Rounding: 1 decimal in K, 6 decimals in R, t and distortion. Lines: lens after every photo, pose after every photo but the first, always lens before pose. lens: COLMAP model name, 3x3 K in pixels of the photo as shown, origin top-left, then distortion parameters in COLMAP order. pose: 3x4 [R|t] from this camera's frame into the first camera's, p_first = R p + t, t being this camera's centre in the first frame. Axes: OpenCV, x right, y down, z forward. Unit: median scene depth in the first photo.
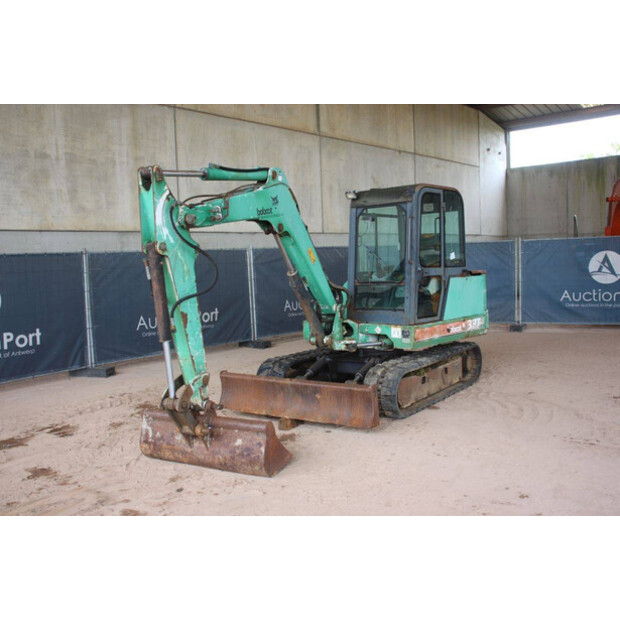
lens RADIAL K [[635.6, 0, 310.0], [0, 635.6, 310.0], [0, 0, 1]] dist [-0.114950, 0.206731]
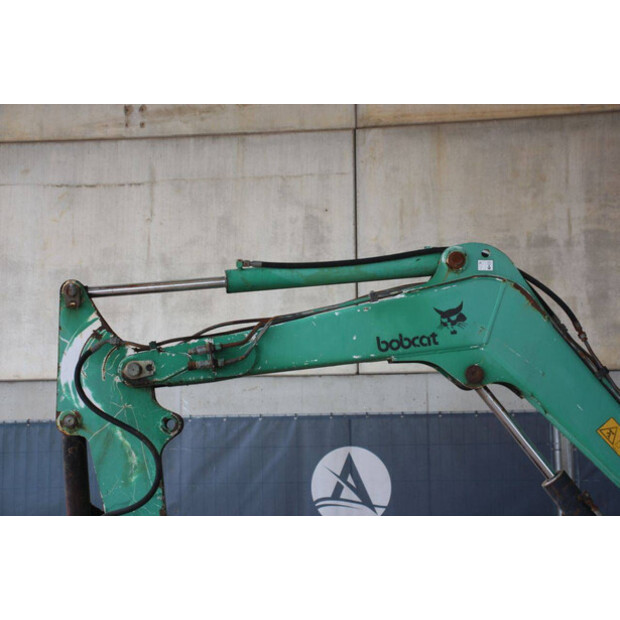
lens RADIAL K [[1110.2, 0, 310.0], [0, 1110.2, 310.0], [0, 0, 1]] dist [0.206981, -0.027923]
pose [[0.515317, -0.062731, -0.854701, 0.489679], [-0.078109, 0.989728, -0.119736, -0.062033], [0.853433, 0.128462, 0.505124, 0.430559]]
